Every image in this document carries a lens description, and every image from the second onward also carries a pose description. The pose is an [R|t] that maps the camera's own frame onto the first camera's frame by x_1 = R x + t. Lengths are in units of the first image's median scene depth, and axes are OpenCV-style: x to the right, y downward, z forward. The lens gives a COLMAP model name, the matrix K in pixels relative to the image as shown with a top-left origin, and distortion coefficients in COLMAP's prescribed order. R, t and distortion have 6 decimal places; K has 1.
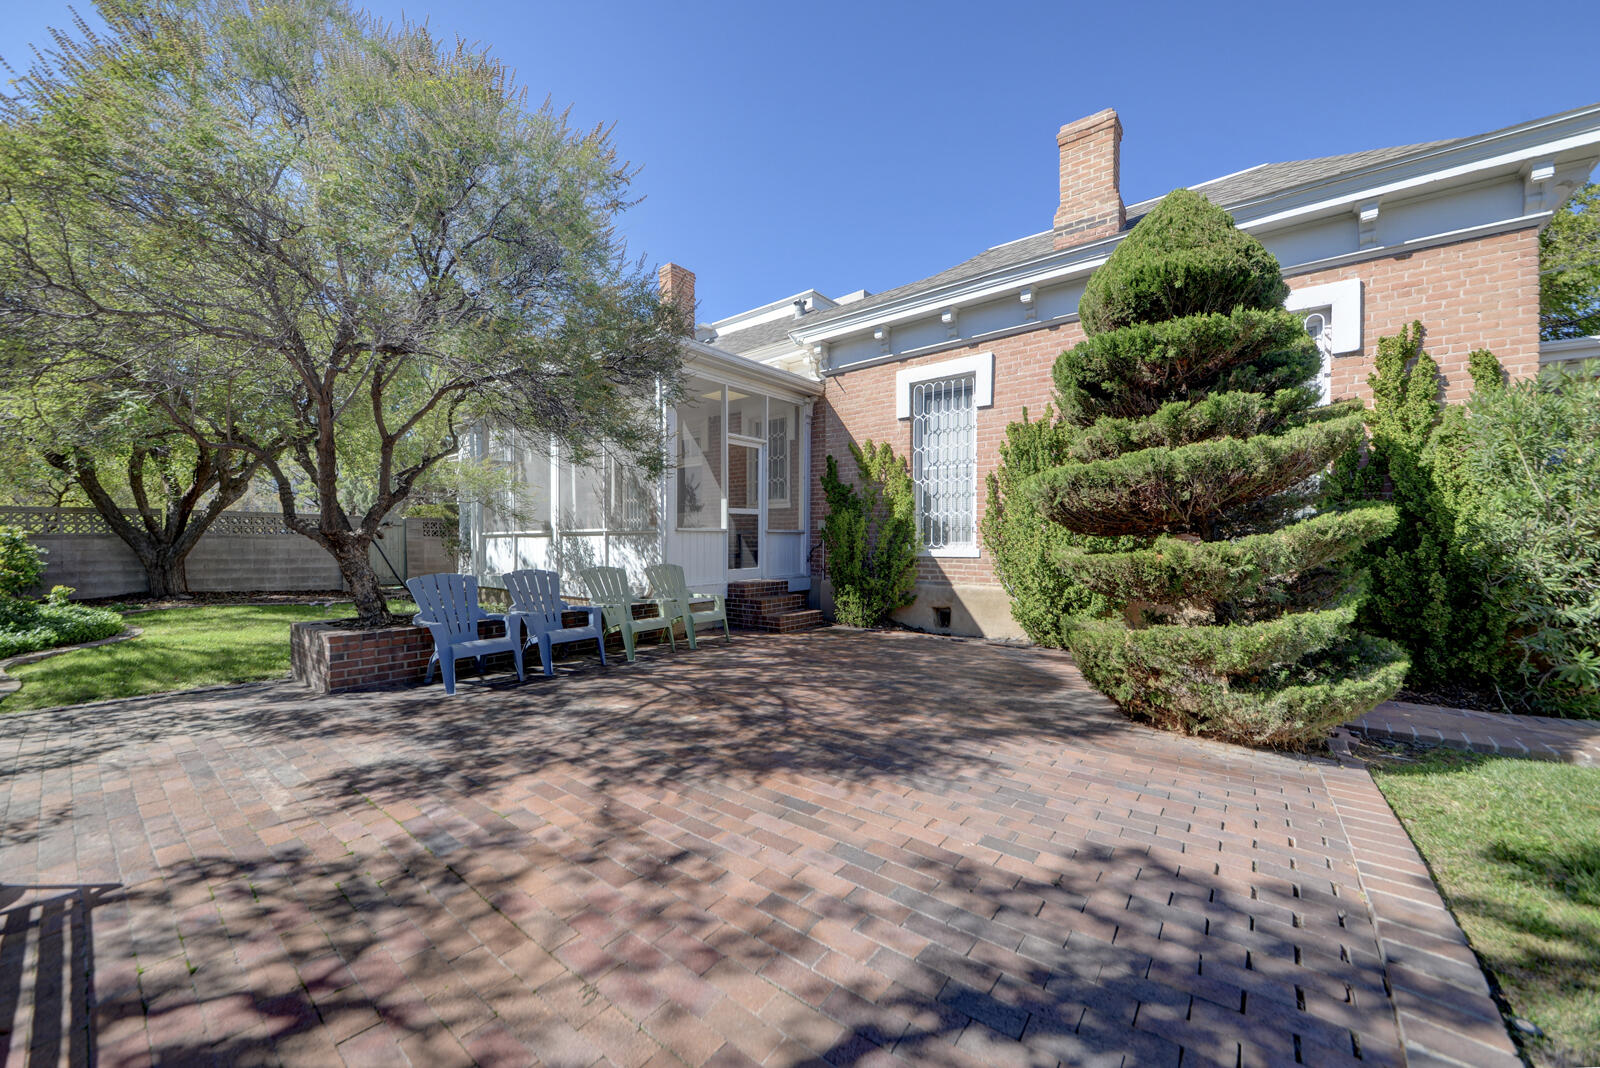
lens RADIAL K [[558.2, 0, 781.4], [0, 558.2, 541.7], [0, 0, 1]] dist [0.017668, -0.007590]
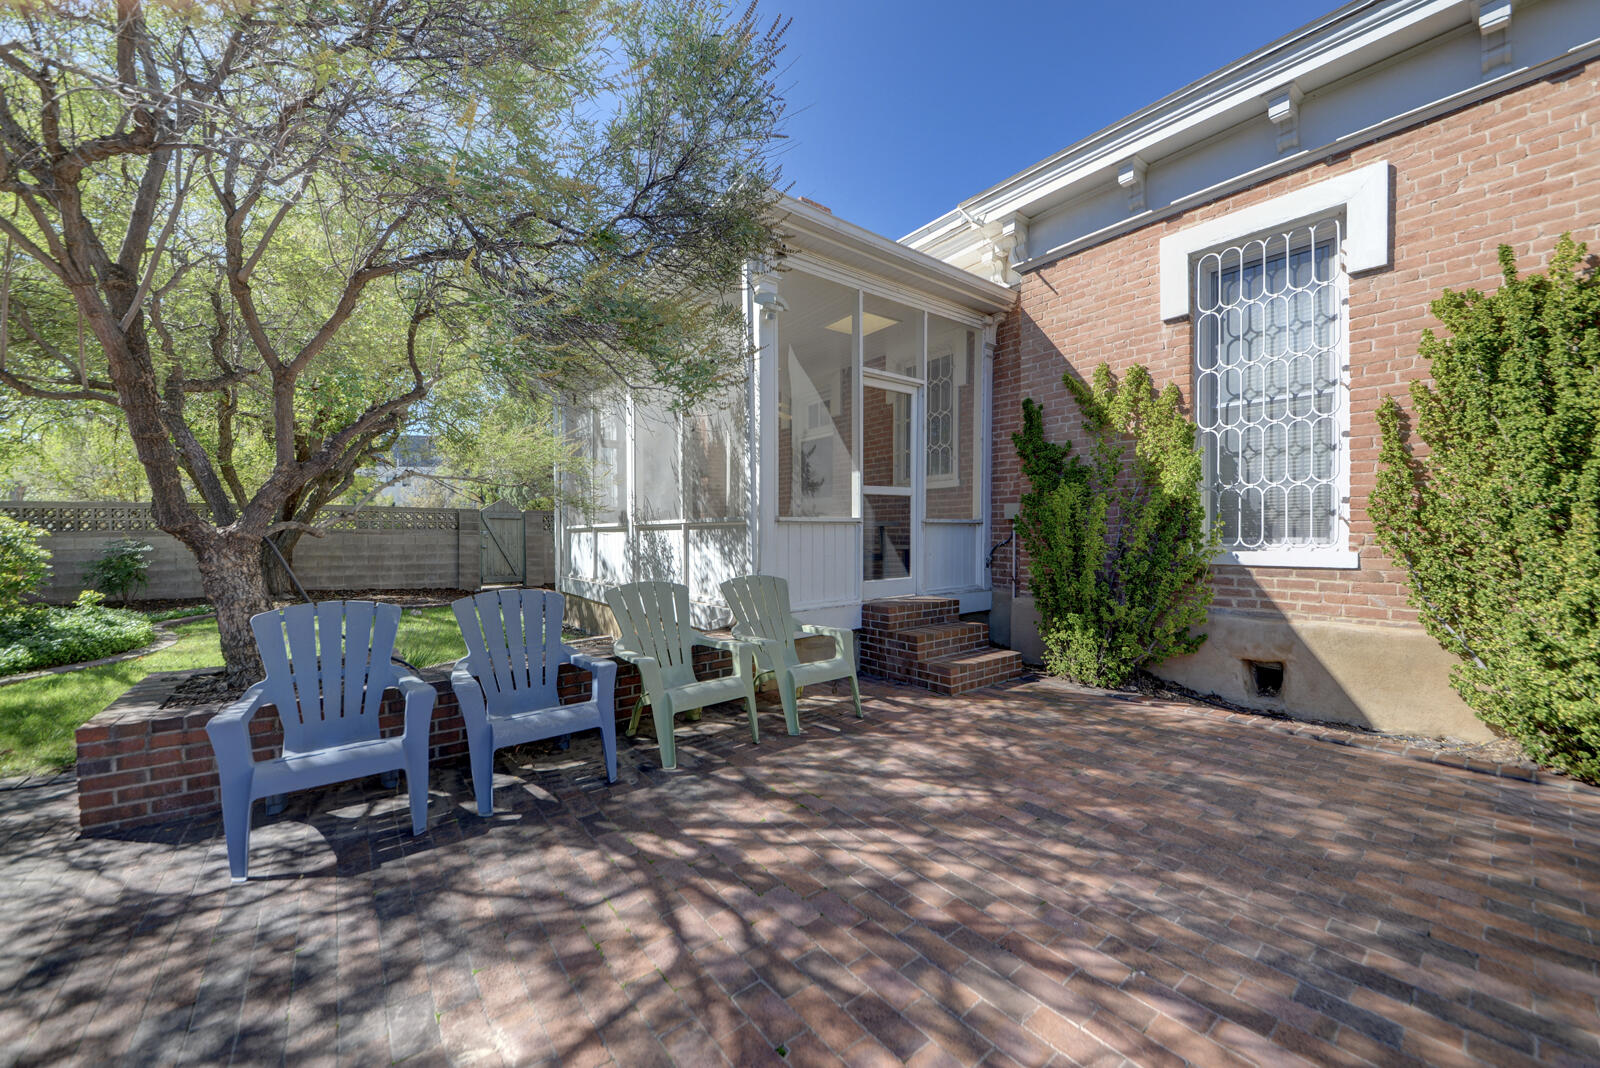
lens RADIAL K [[558.2, 0, 781.4], [0, 558.2, 541.7], [0, 0, 1]] dist [0.017668, -0.007590]
pose [[0.965703, 0.000230, -0.259648, -0.019610], [0.003602, 0.999892, 0.014281, -0.005609], [0.259623, -0.014727, 0.965598, 0.365253]]
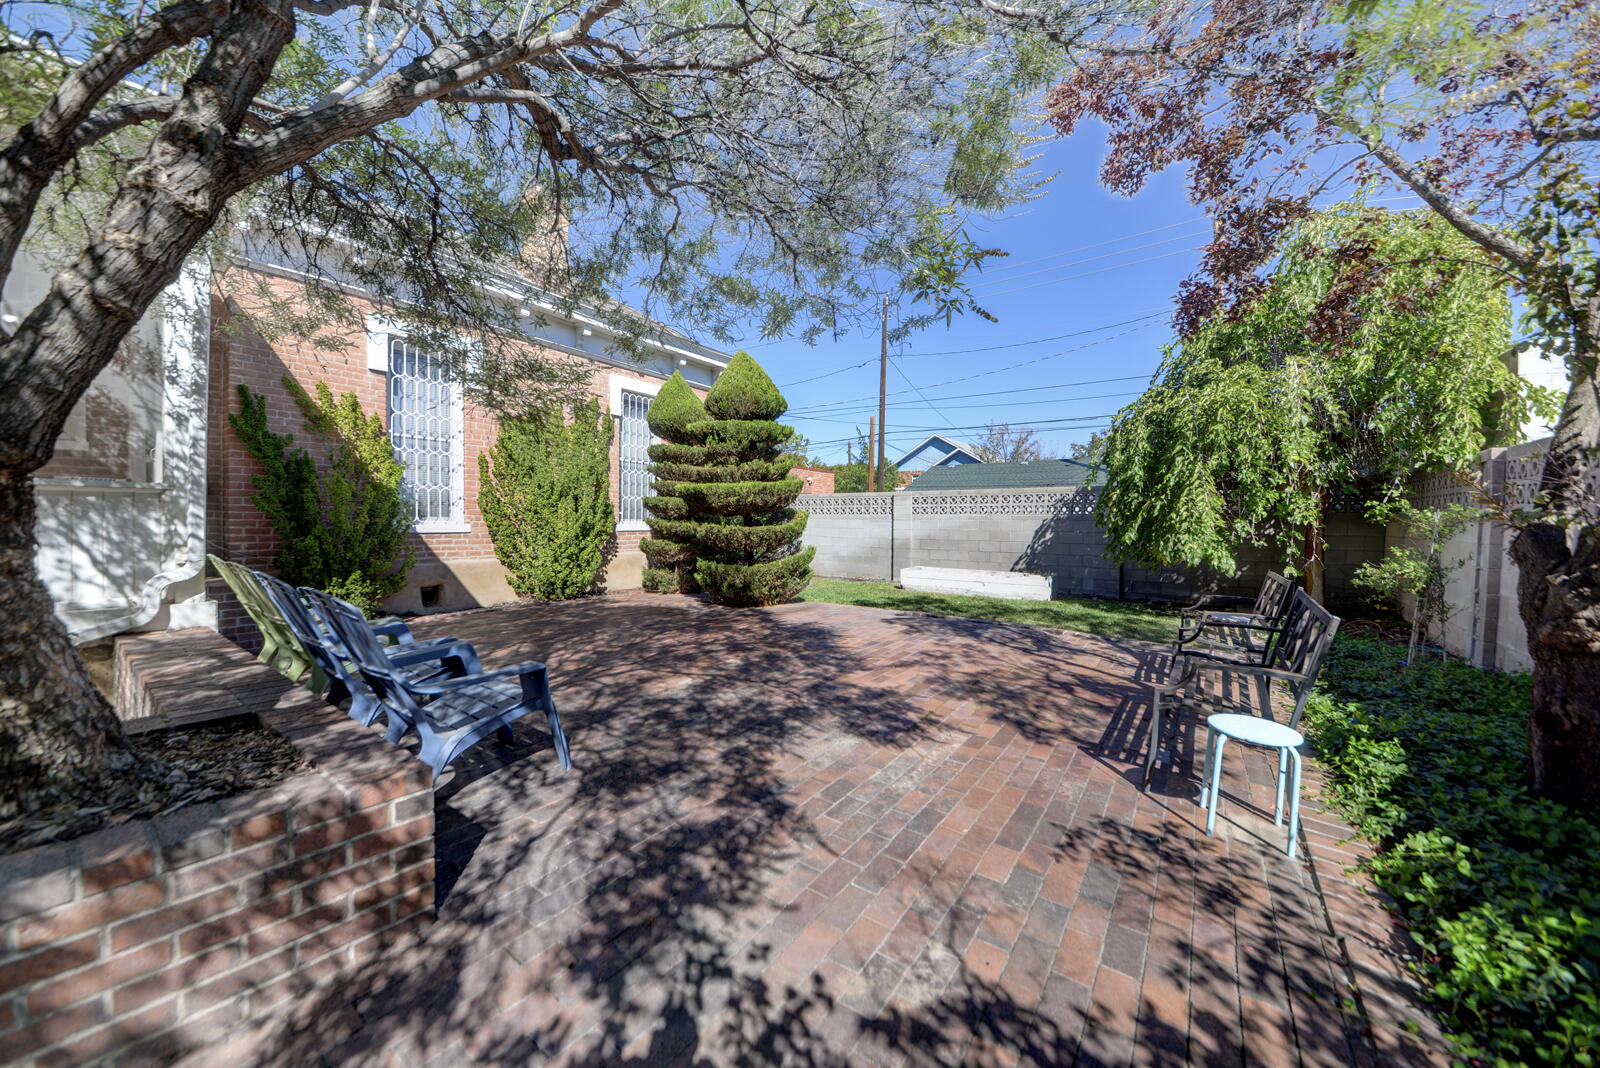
lens RADIAL K [[558.2, 0, 781.4], [0, 558.2, 541.7], [0, 0, 1]] dist [0.017668, -0.007590]
pose [[-0.028138, -0.018394, 0.999435, -0.621434], [0.004002, 0.999821, 0.018514, 0.021112], [-0.999596, 0.004521, -0.028060, 0.434201]]
